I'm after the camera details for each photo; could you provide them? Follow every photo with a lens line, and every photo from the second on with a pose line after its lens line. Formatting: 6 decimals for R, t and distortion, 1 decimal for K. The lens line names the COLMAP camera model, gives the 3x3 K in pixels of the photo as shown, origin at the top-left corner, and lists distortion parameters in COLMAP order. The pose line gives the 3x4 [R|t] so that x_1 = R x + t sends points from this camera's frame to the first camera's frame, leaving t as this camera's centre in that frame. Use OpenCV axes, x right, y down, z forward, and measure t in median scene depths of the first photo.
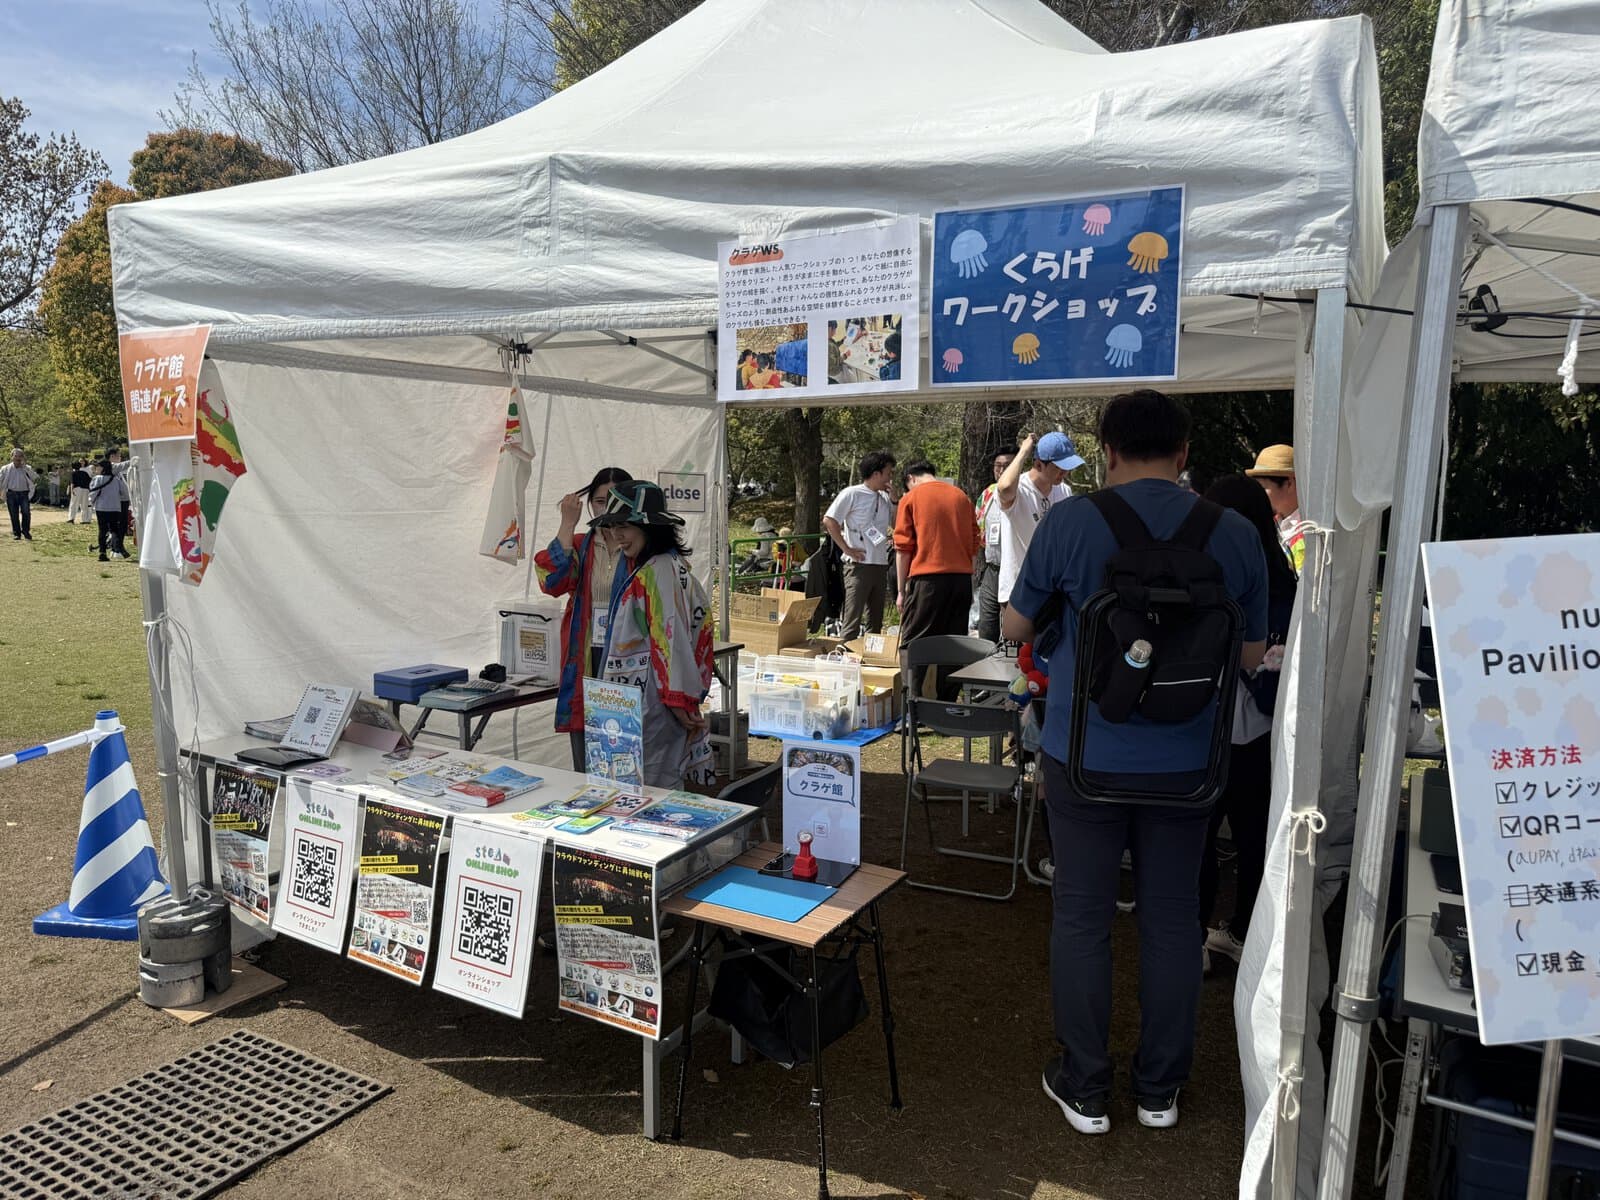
lens RADIAL K [[1109.9, 0, 797.6], [0, 1109.9, 605.6], [0, 0, 1]] dist [0.007754, -0.022809]
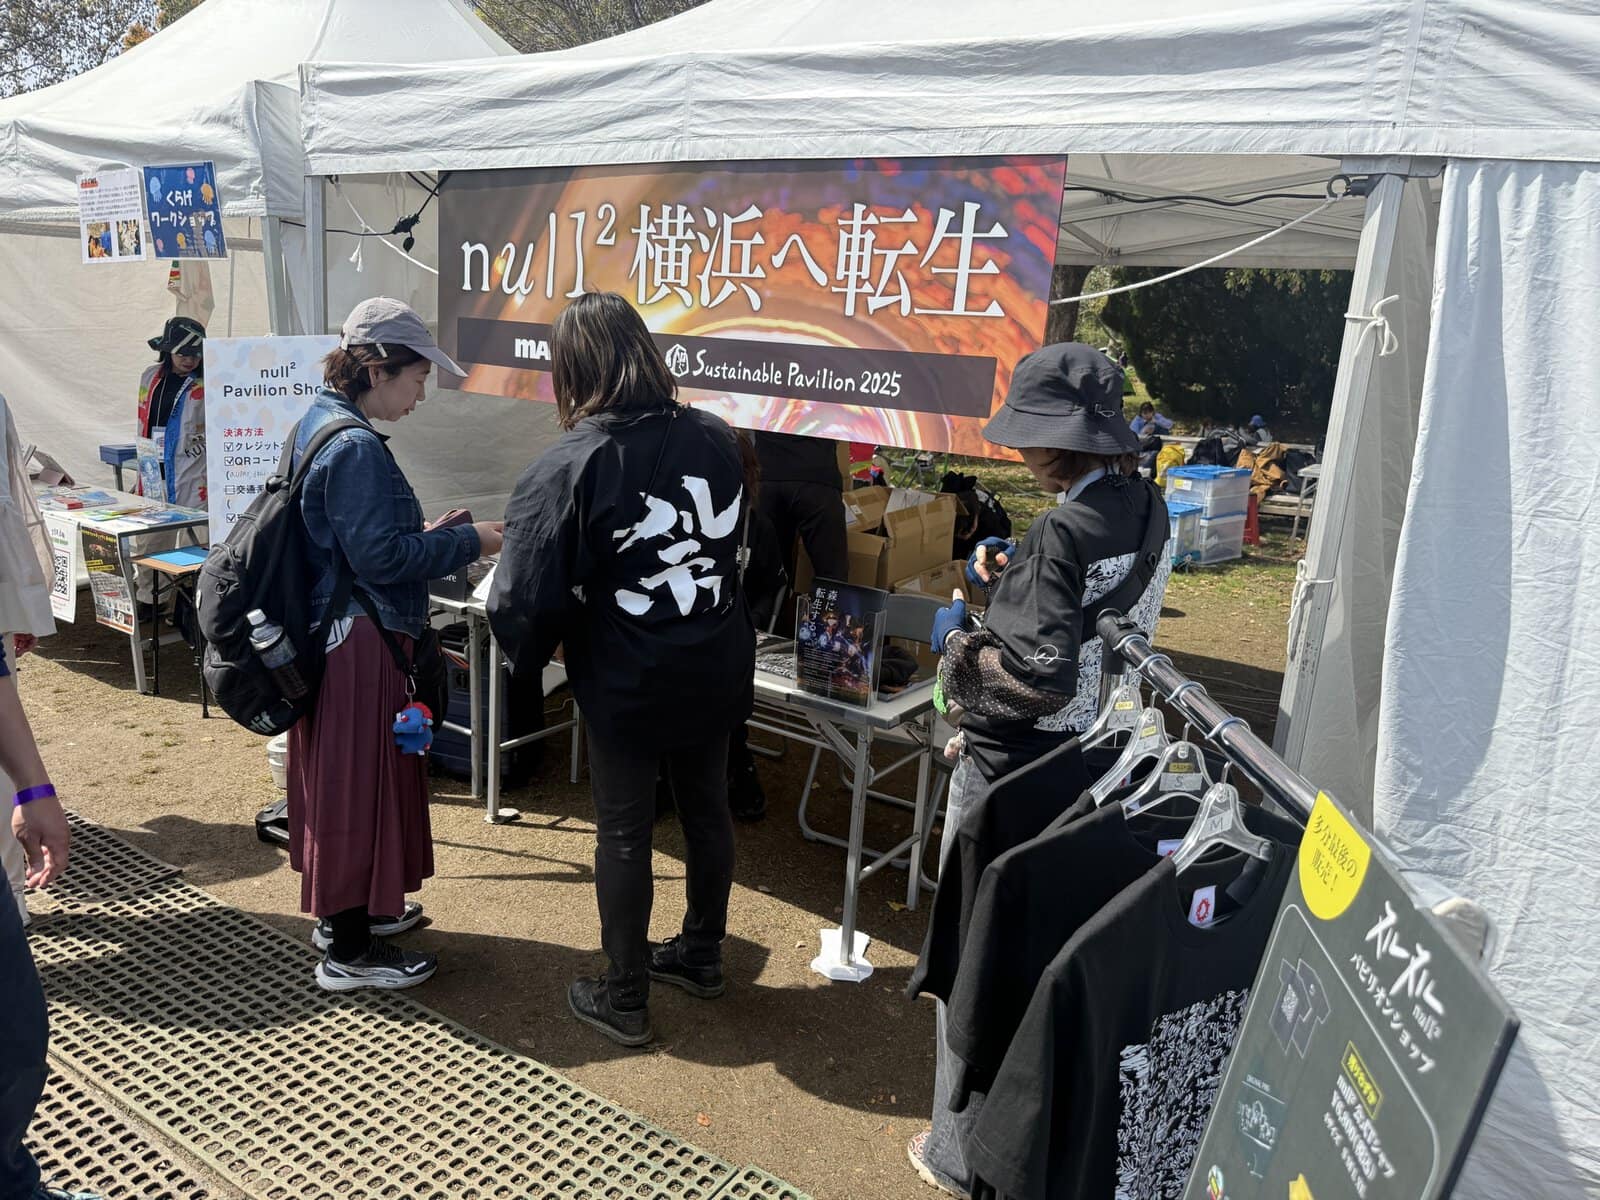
lens RADIAL K [[1109.9, 0, 800.5], [0, 1109.9, 605.6], [0, 0, 1]] dist [0.007754, -0.022809]
pose [[0.996679, 0.049000, -0.065044, 1.328682], [-0.040580, 0.991327, 0.124993, 0.105006], [0.070605, -0.121939, 0.990023, -0.846530]]
